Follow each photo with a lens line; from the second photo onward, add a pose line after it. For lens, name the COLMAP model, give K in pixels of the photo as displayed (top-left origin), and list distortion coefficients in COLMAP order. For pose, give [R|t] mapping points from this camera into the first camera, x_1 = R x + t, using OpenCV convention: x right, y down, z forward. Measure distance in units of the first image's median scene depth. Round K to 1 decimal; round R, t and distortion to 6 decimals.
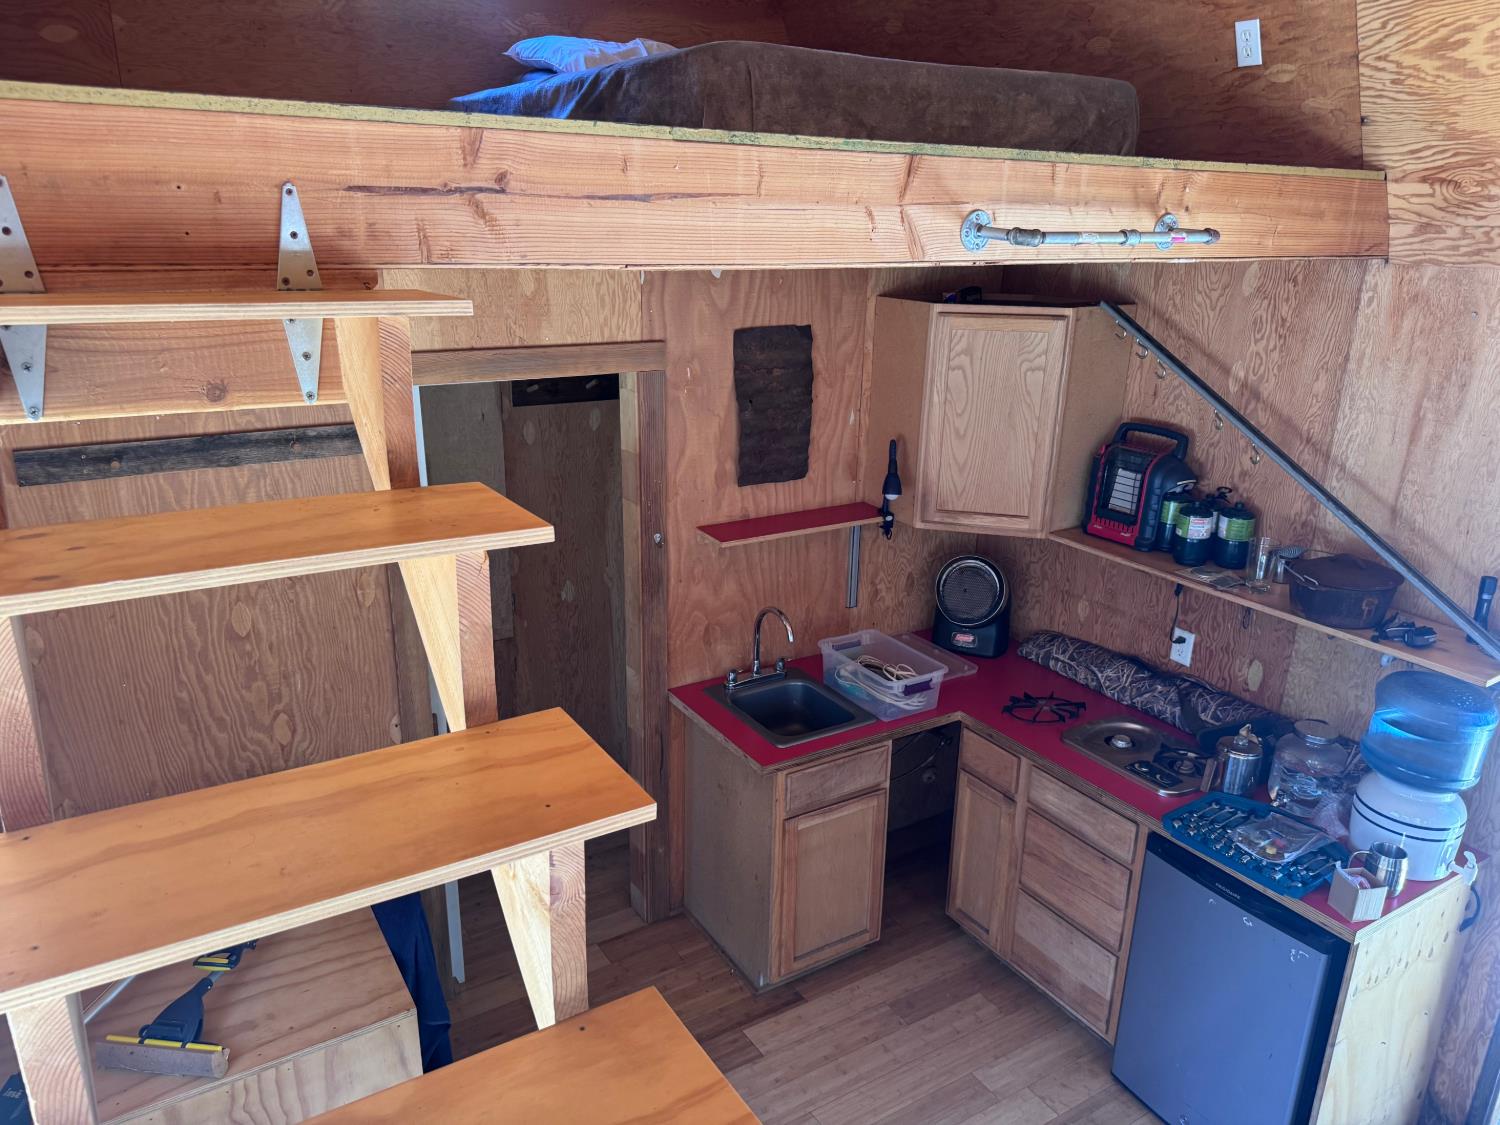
lens RADIAL K [[1050.5, 0, 731.2], [0, 1050.5, 540.2], [0, 0, 1]] dist [0.055014, -0.077161]
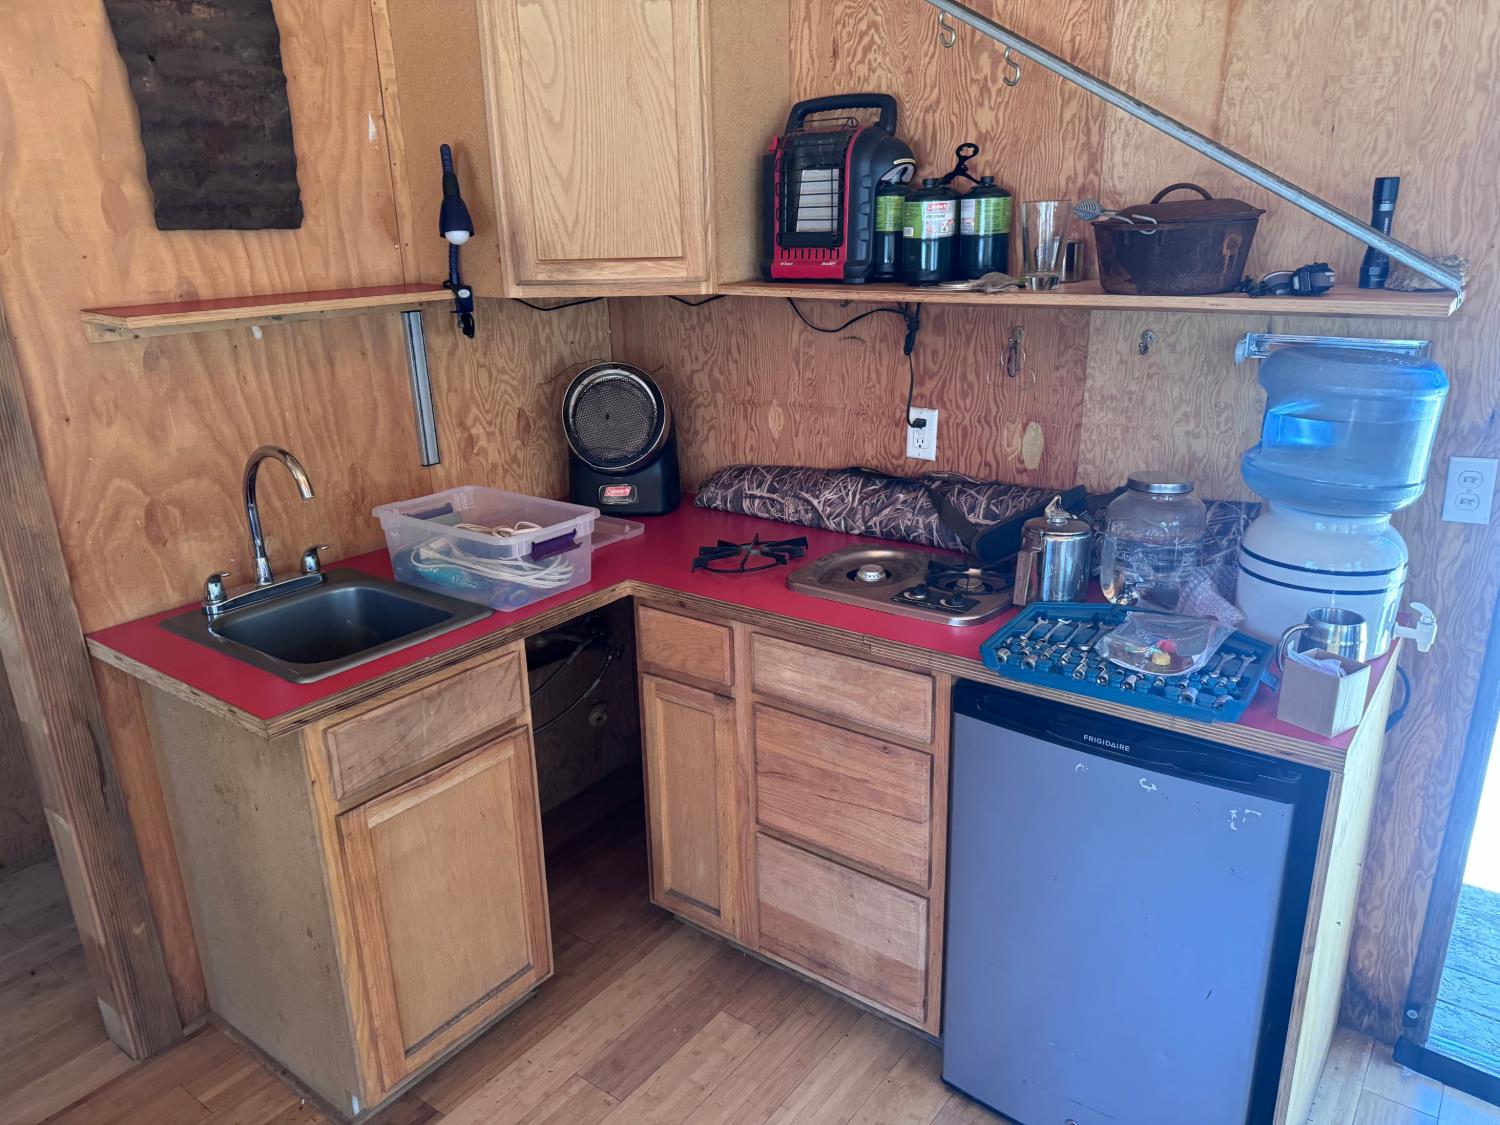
lens RADIAL K [[1058.4, 0, 750.0], [0, 1058.4, 562.5], [0, 0, 1]] dist [0.154636, -0.261314]
pose [[0.927384, -0.155759, 0.340145, 0.073203], [0.147720, 0.987786, 0.049576, 0.133895], [-0.343712, 0.004270, 0.939065, 0.390829]]
